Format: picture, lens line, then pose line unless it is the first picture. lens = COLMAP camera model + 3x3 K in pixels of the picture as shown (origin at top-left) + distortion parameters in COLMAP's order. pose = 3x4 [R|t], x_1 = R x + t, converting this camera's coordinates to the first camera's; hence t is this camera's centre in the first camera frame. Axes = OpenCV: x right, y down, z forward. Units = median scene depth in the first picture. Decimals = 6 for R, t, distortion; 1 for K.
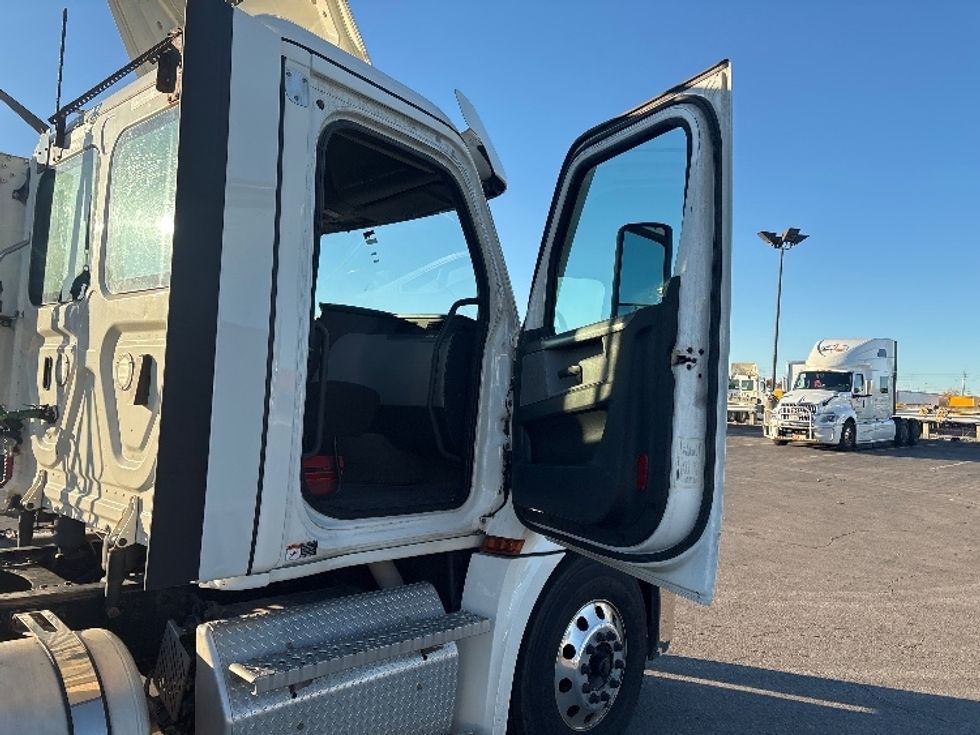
lens RADIAL K [[740.8, 0, 489.6], [0, 740.8, 352.9], [0, 0, 1]] dist [0.011660, 0.002943]
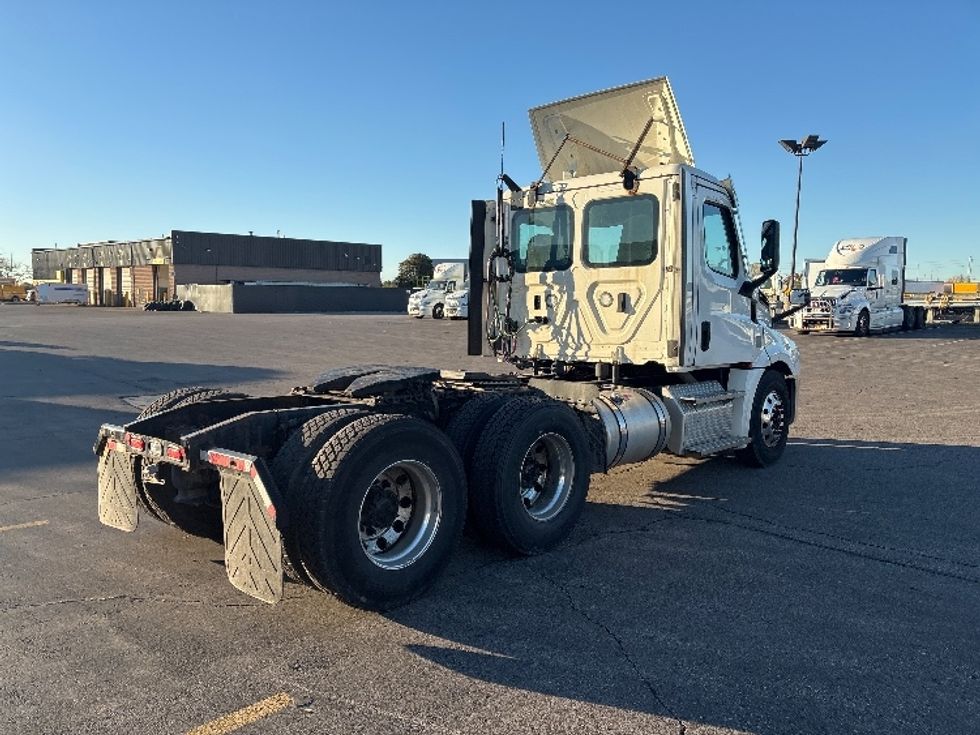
lens RADIAL K [[740.6, 0, 490.0], [0, 740.6, 367.5], [0, 0, 1]] dist [0.110645, -0.137042]
pose [[0.998690, -0.051160, -0.001099, -0.106472], [0.050824, 0.989165, 0.137728, -0.013573], [-0.005959, -0.137604, 0.990469, -0.183963]]
